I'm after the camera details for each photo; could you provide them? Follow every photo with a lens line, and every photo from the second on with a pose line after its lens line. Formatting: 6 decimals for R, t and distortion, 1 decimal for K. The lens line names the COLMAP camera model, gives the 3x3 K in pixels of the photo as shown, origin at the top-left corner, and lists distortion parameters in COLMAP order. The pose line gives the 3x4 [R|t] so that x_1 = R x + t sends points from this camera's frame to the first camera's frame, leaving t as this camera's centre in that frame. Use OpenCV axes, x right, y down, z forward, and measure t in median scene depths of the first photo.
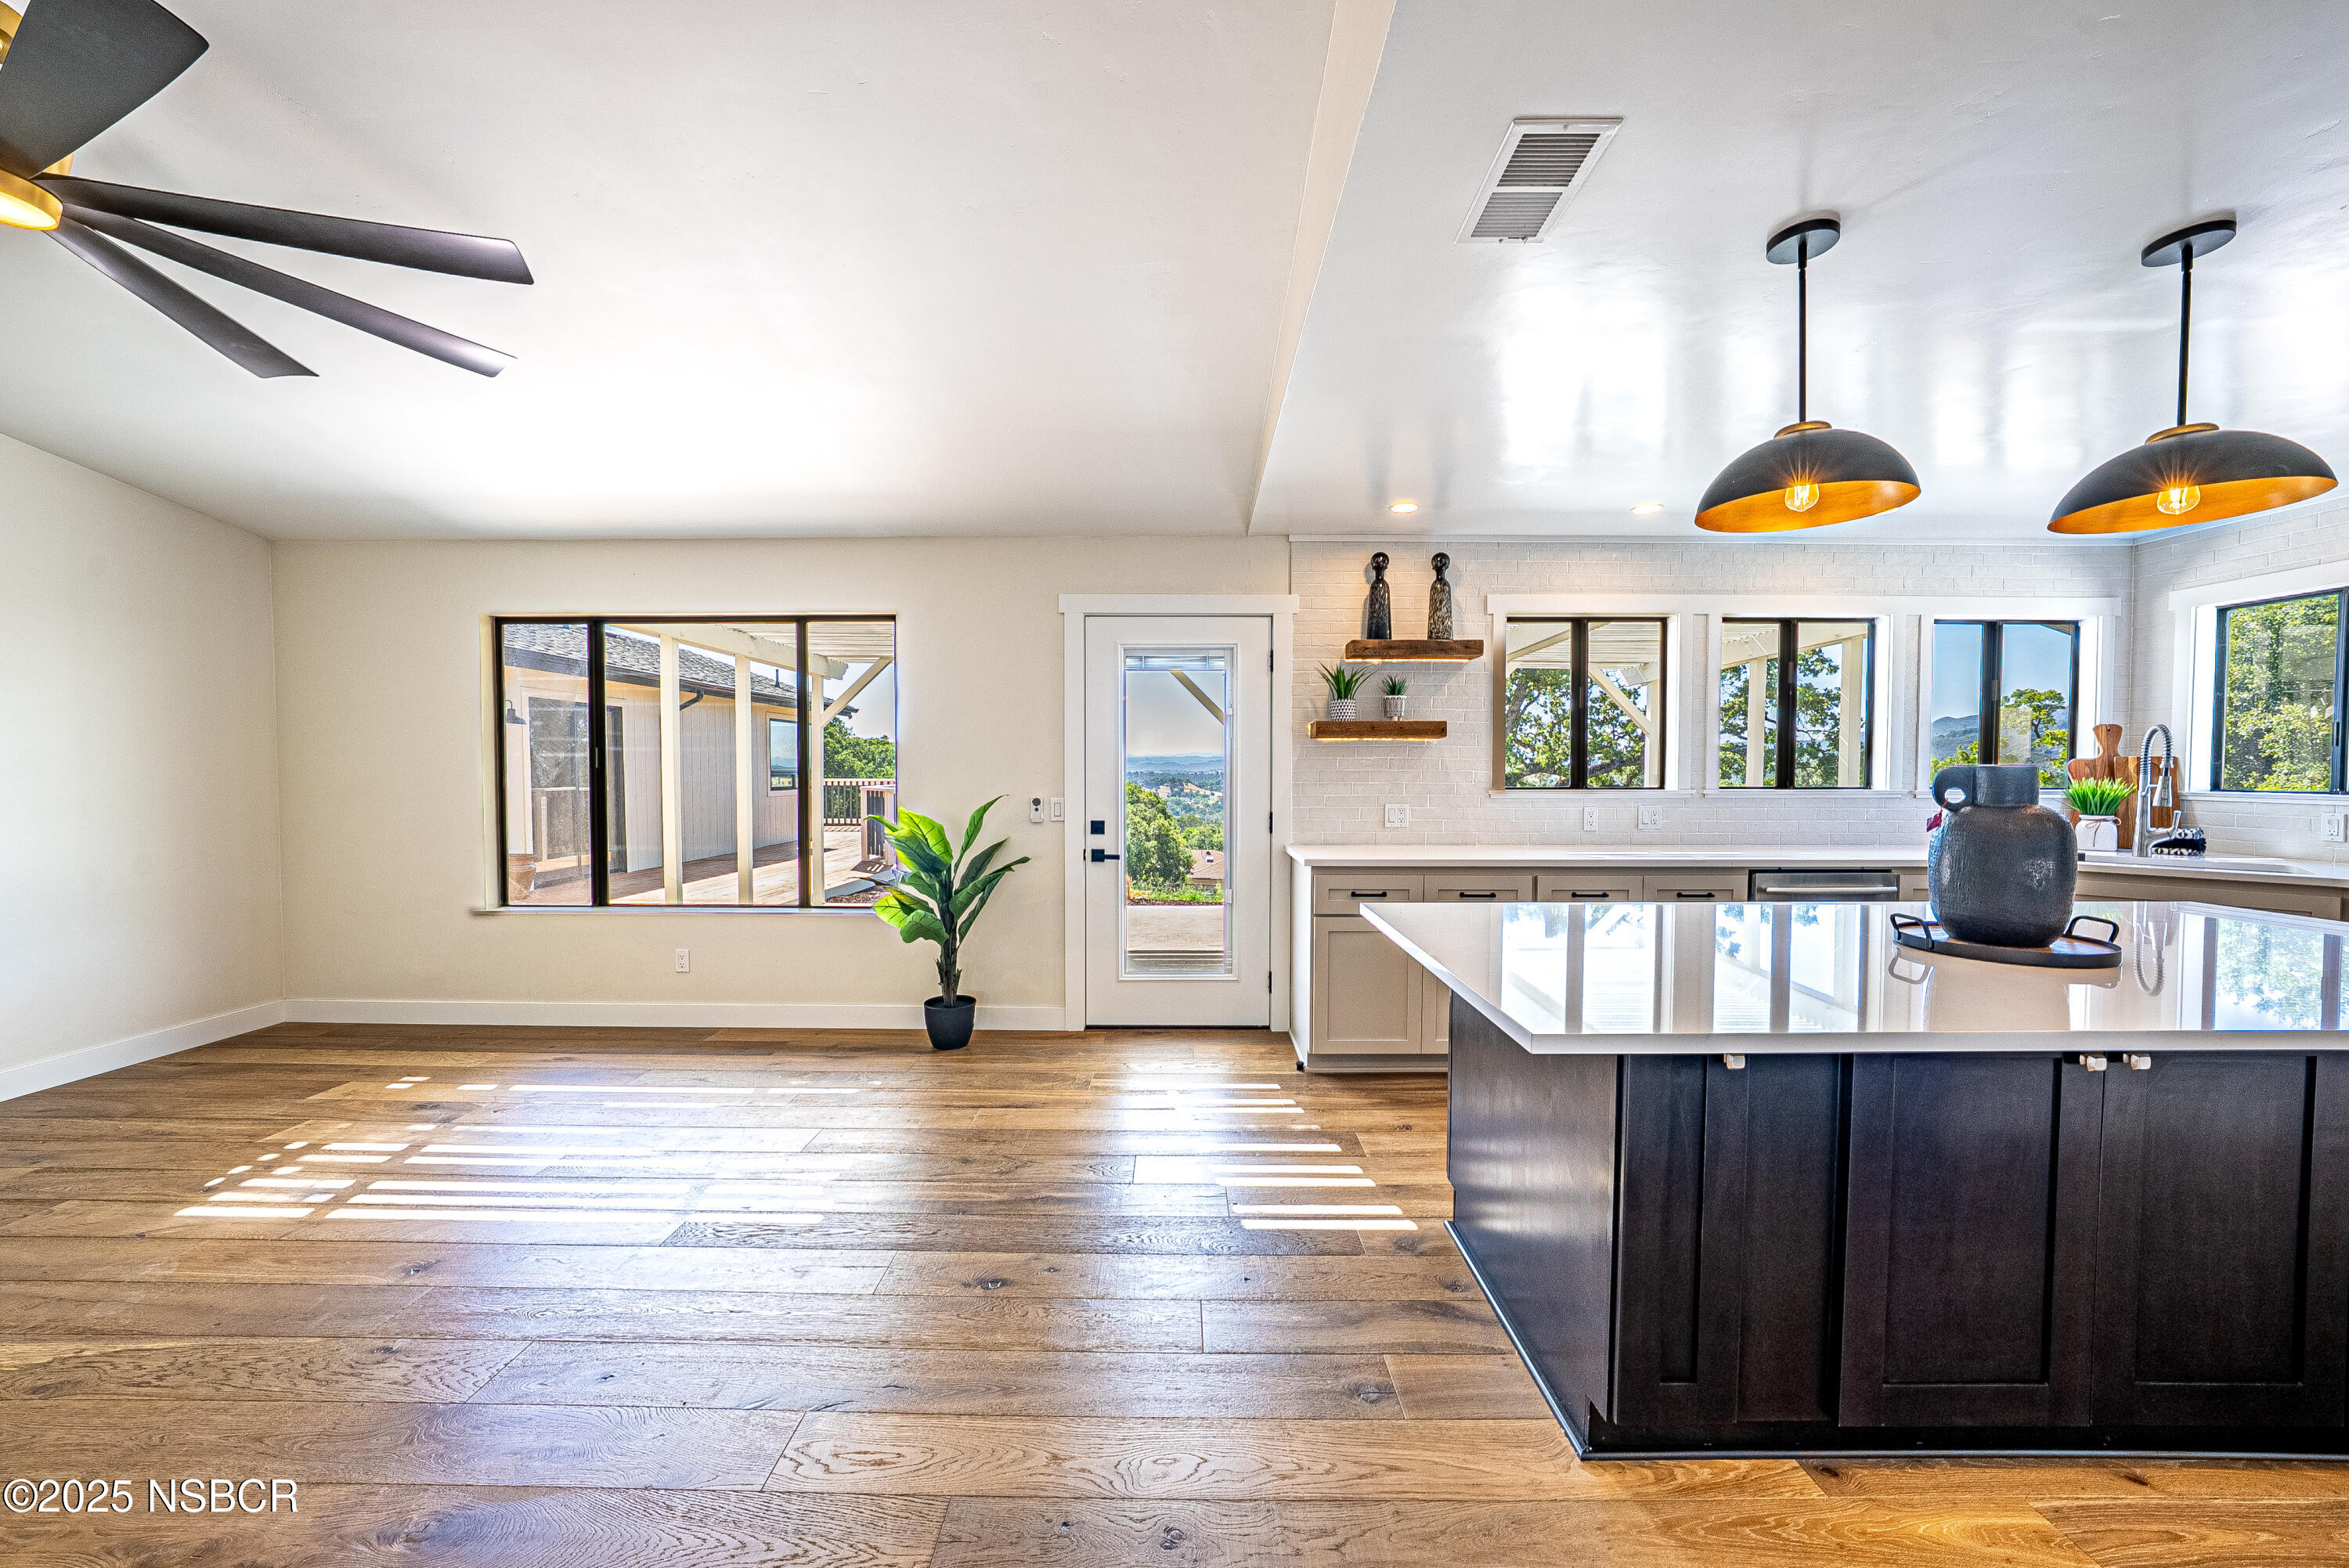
lens RADIAL K [[838.7, 0, 1169.5], [0, 838.7, 789.9], [0, 0, 1]] dist [-0.016591, 0.000197]
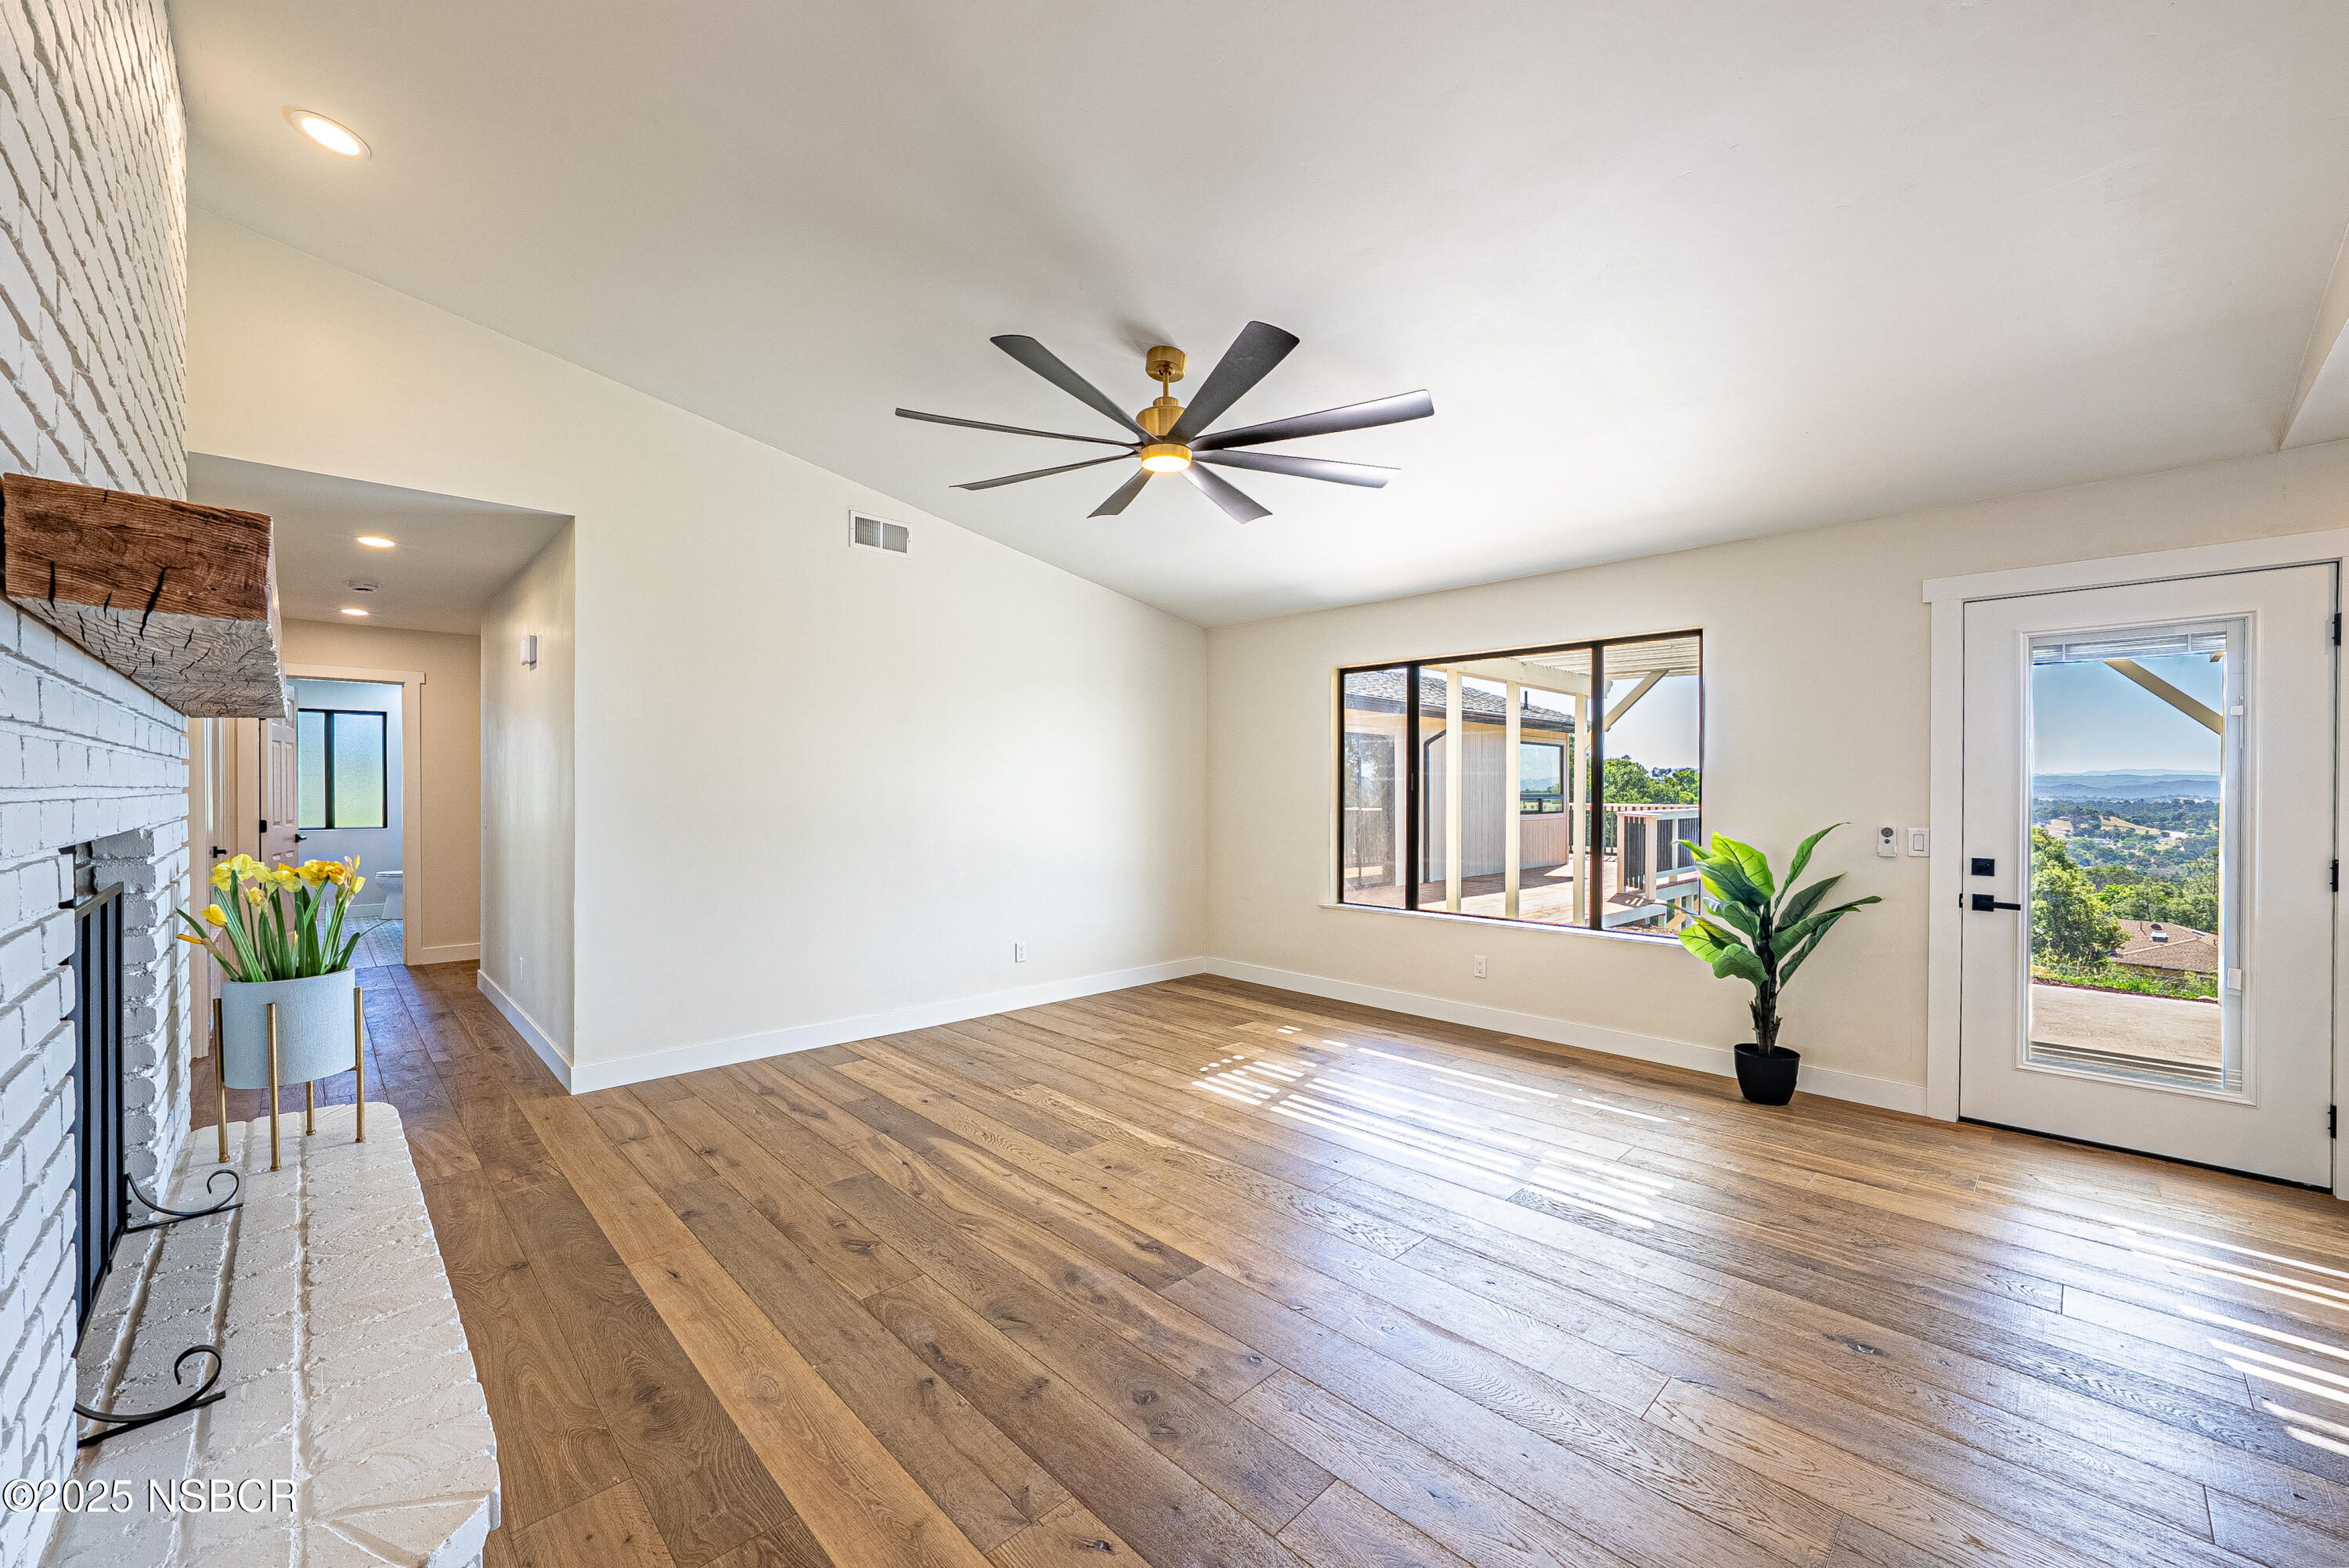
lens RADIAL K [[906.9, 0, 1175.4], [0, 906.9, 791.0], [0, 0, 1]] dist [-0.029287, 0.008048]
pose [[0.704792, 0.002038, -0.709411, -0.028078], [-0.021373, 0.999603, -0.018363, 0.004867], [0.709092, 0.028104, 0.704556, -0.135612]]
